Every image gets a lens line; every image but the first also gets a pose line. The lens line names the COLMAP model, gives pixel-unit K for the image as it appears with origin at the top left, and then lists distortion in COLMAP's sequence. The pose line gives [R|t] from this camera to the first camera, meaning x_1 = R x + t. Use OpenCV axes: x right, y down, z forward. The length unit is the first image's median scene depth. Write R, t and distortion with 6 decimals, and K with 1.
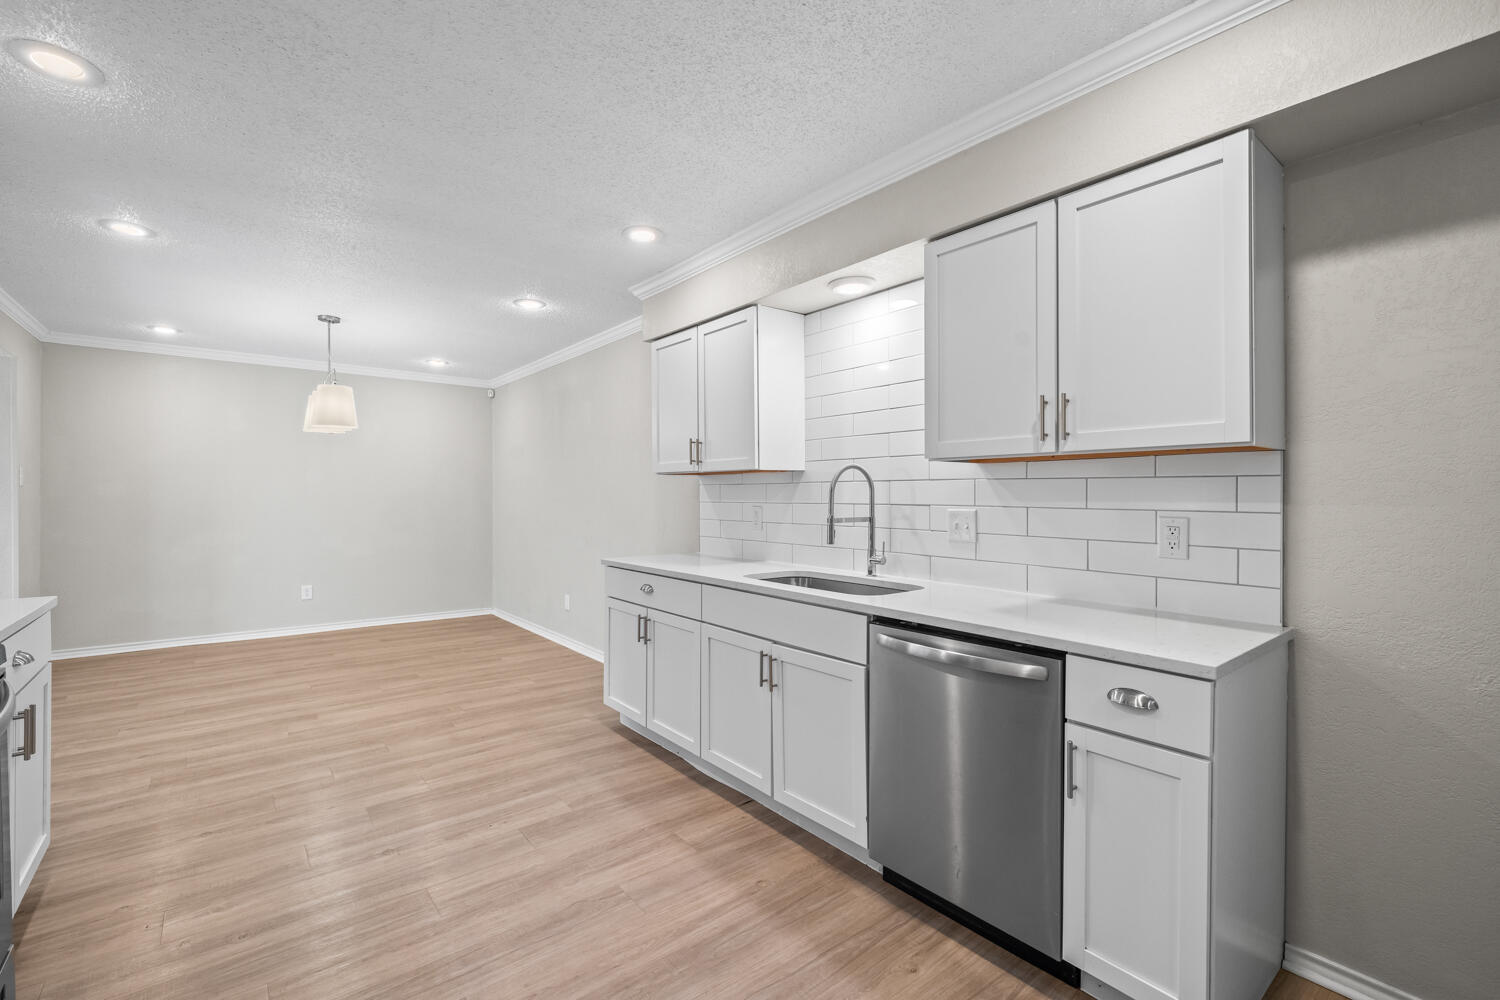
lens RADIAL K [[650.8, 0, 723.4], [0, 650.8, 489.3], [0, 0, 1]] dist [-0.001066, -0.000244]
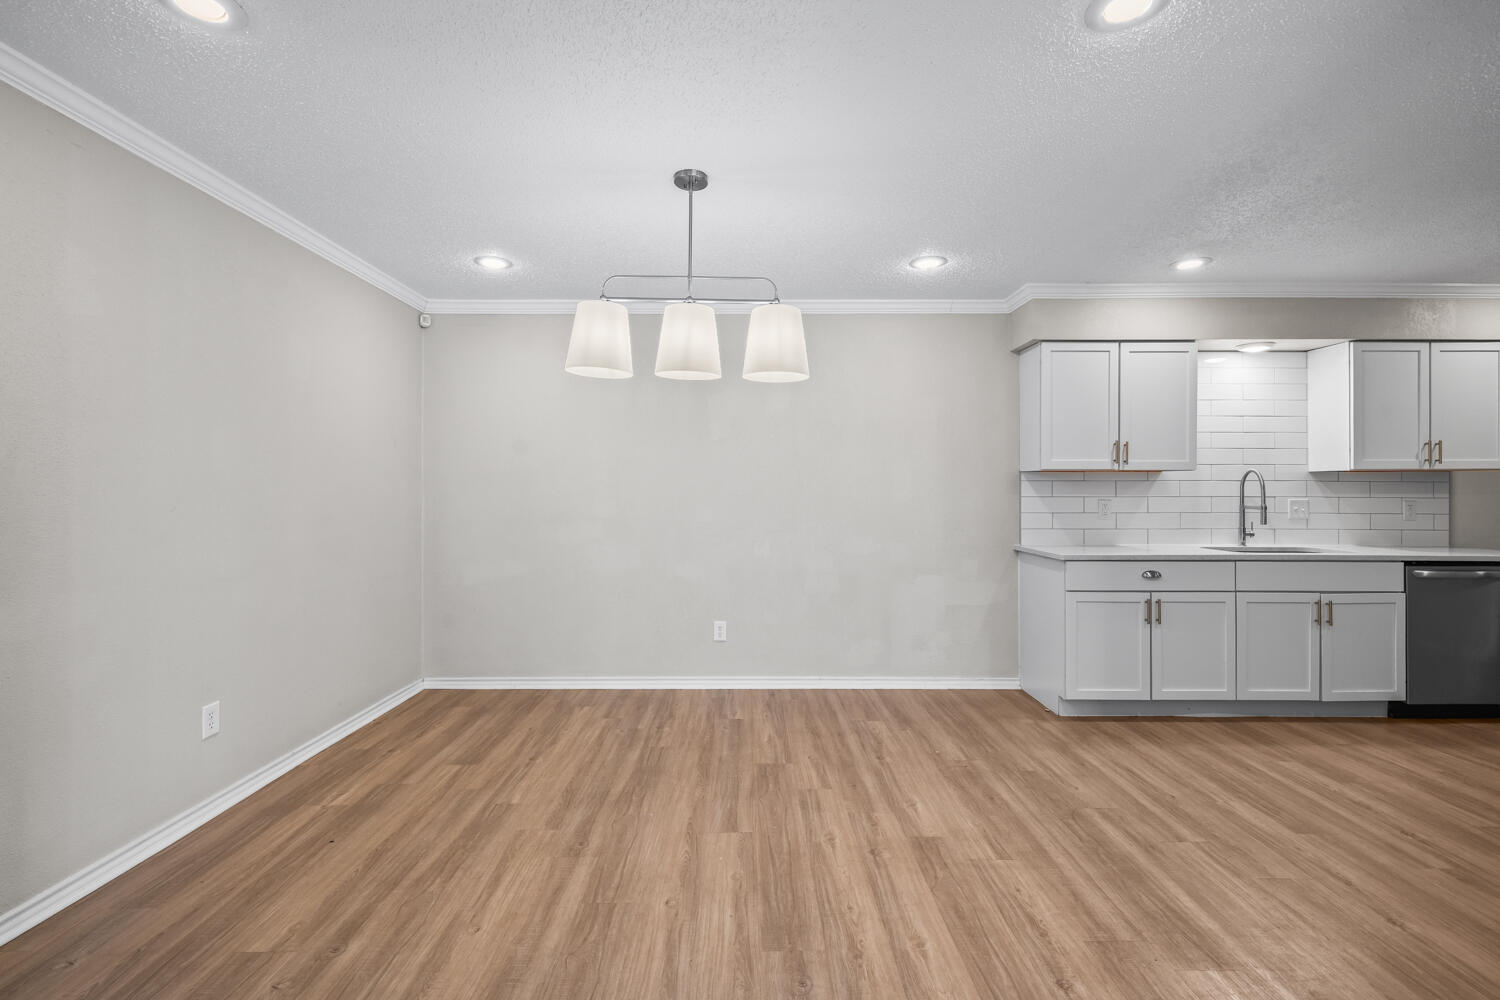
lens RADIAL K [[683.2, 0, 714.7], [0, 683.2, 481.8], [0, 0, 1]] dist [-0.000330, 0.000292]
pose [[0.610968, 0.009157, 0.791602, -1.554110], [-0.006793, 0.999957, -0.006324, 0.006069], [-0.791626, -0.001514, 0.611004, 0.909364]]
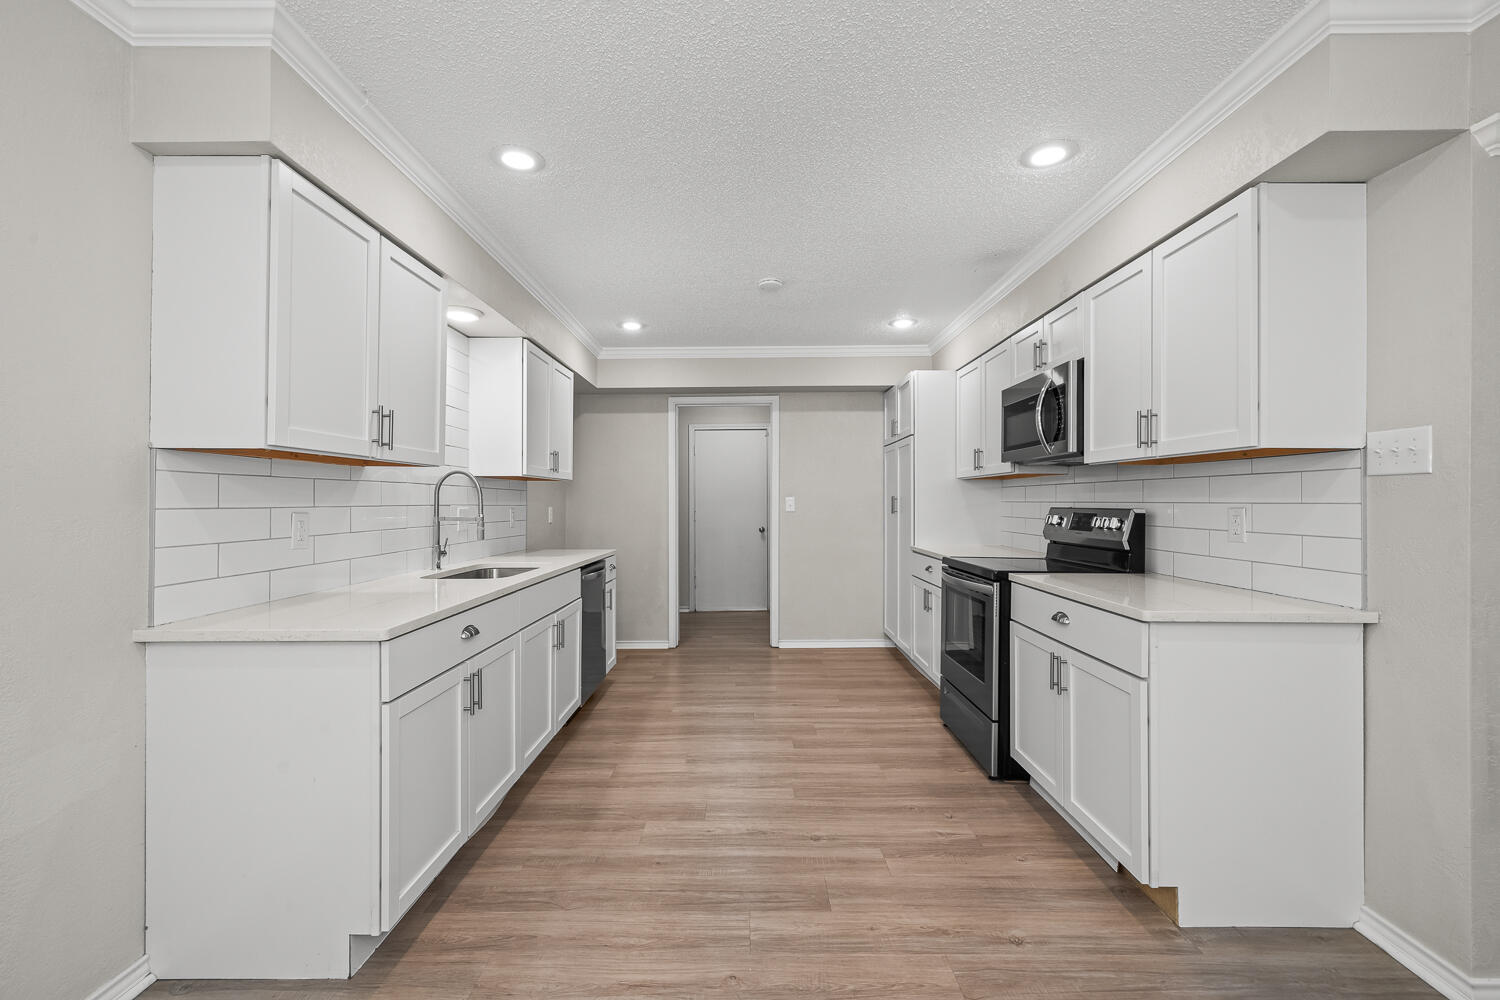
lens RADIAL K [[627.8, 0, 774.0], [0, 627.8, 500.4], [0, 0, 1]] dist [0.002540, 0.000223]
pose [[-0.815476, -0.000313, 0.578791, -0.785092], [-0.005381, 0.999961, -0.007040, 0.016966], [-0.578766, -0.008855, -0.815445, 1.401715]]
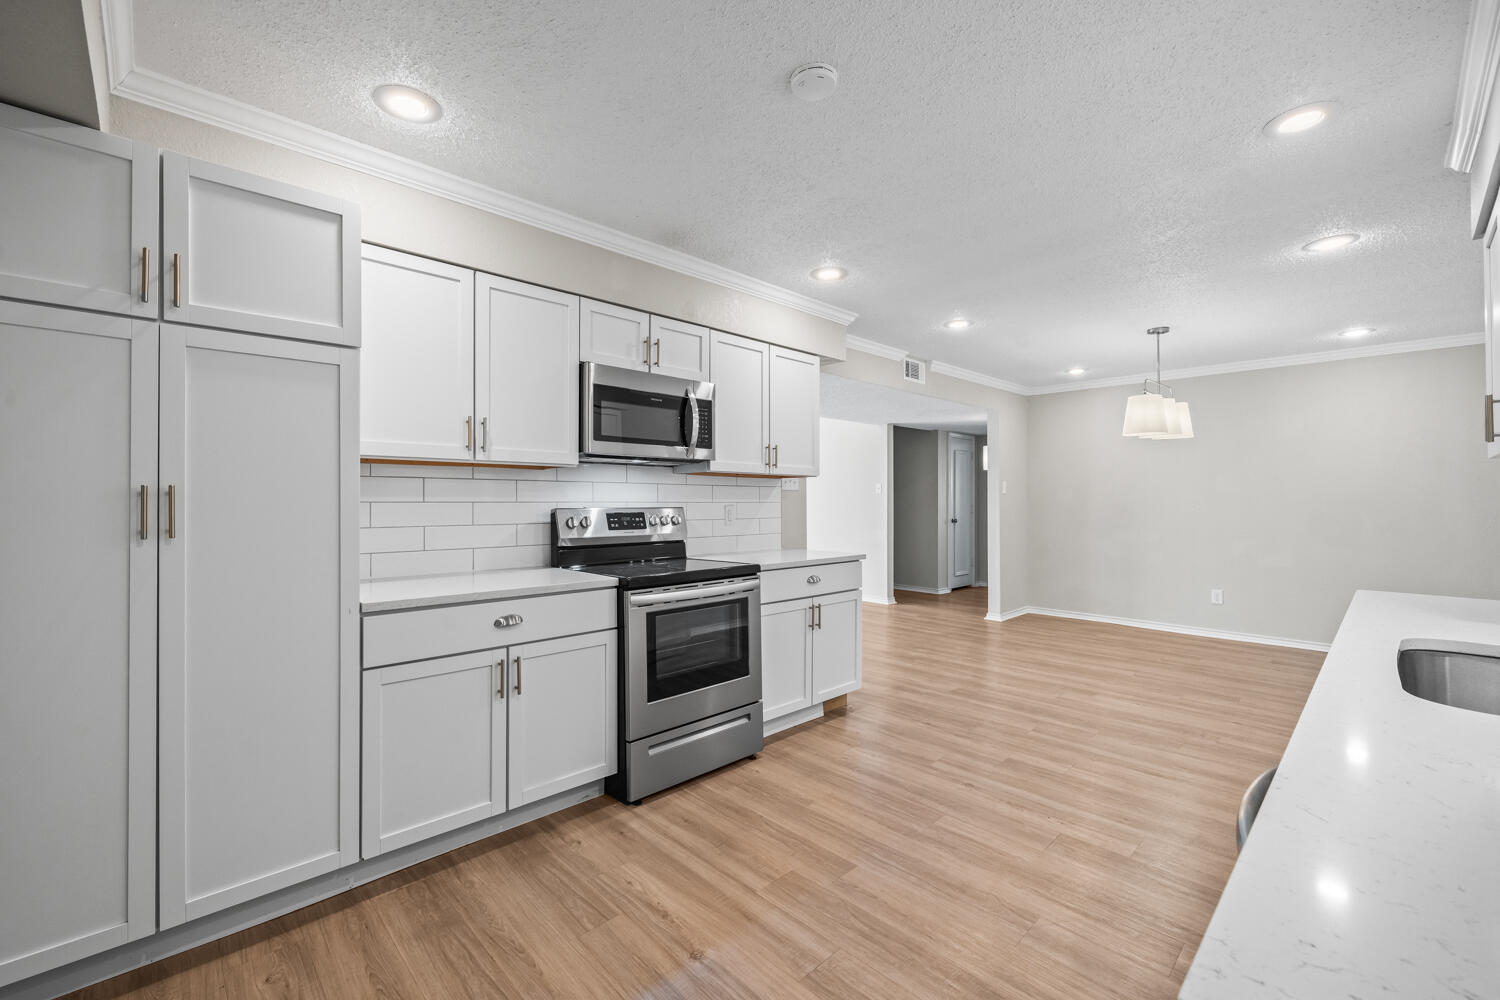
lens RADIAL K [[613.2, 0, 729.0], [0, 613.2, 495.4], [0, 0, 1]] dist [0.000492, 0.000259]
pose [[0.087043, -0.011656, -0.996136, 0.461690], [0.008933, 0.999900, -0.010920, 0.011257], [0.996164, -0.007948, 0.087139, 0.335609]]
